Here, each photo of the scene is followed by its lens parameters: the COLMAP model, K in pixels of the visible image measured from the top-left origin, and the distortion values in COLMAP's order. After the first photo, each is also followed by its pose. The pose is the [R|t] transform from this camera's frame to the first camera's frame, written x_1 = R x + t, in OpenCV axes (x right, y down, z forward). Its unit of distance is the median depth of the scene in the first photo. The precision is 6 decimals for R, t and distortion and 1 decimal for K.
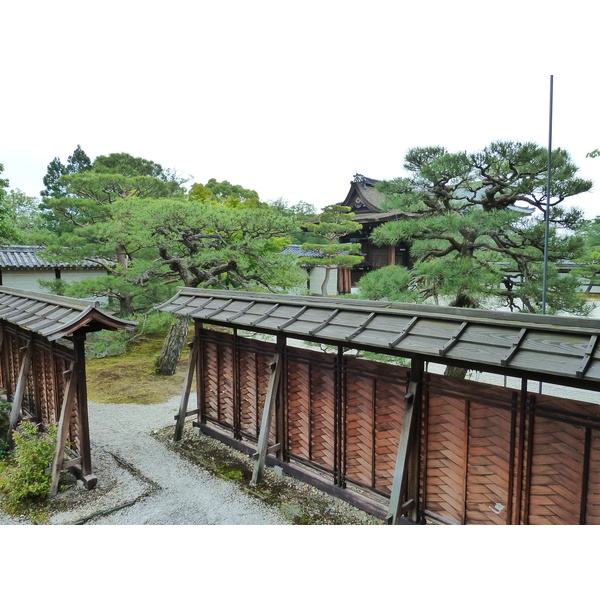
lens RADIAL K [[449.5, 0, 300.9], [0, 449.5, 302.7], [0, 0, 1]] dist [-0.022615, -0.004241]
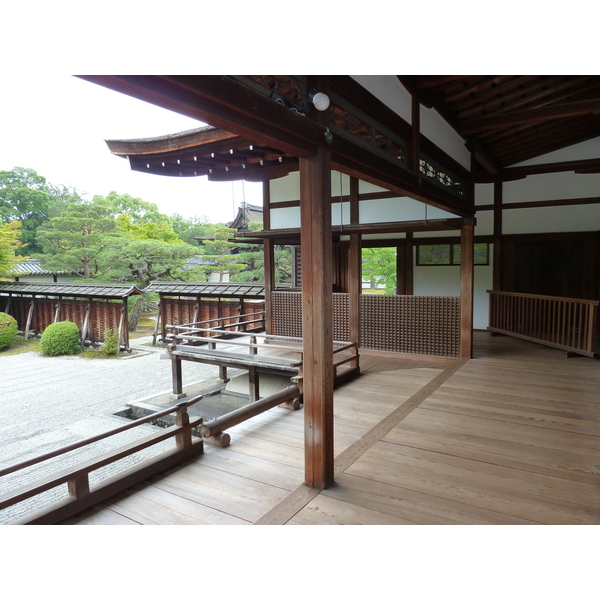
lens RADIAL K [[449.5, 0, 305.5], [0, 449.5, 298.2], [0, 0, 1]] dist [-0.022615, -0.004241]
pose [[0.972613, -0.022738, 0.231317, -0.024585], [0.027899, 0.999429, -0.019063, 0.086255], [-0.230752, 0.024995, 0.972692, -1.049838]]
